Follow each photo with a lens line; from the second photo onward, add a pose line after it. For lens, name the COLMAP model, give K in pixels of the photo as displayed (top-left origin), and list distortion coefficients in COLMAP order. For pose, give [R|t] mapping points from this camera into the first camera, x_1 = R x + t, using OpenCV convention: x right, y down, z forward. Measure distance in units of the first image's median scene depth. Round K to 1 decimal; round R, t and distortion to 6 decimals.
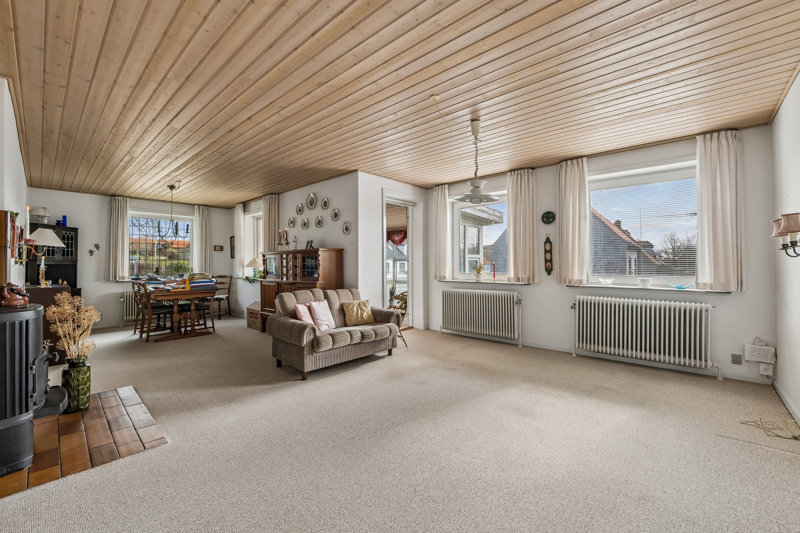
lens RADIAL K [[332.6, 0, 395.8], [0, 332.6, 259.2], [0, 0, 1]] dist [0.001068, -0.000728]
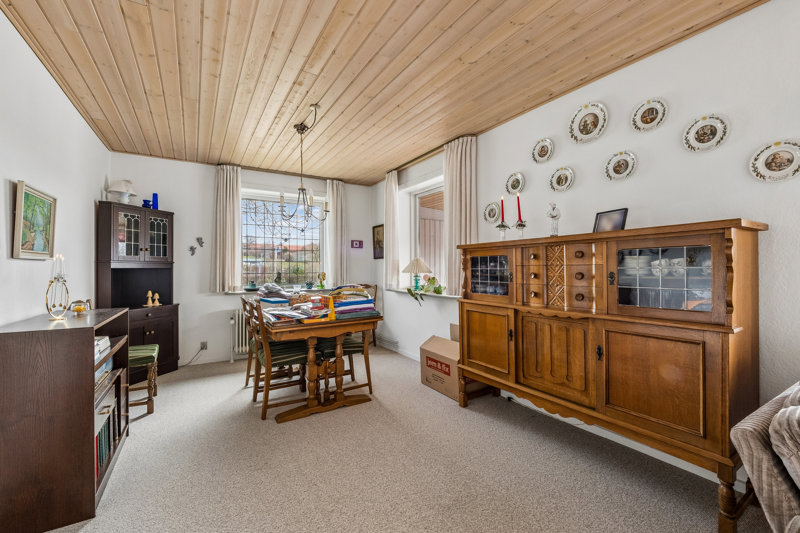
lens RADIAL K [[332.6, 0, 397.3], [0, 332.6, 266.7], [0, 0, 1]] dist [0.001068, -0.000728]
pose [[0.963036, 0.000962, -0.269370, -0.348936], [0.002692, 0.999909, 0.013196, 0.005417], [0.269358, -0.013433, 0.962946, 0.479048]]
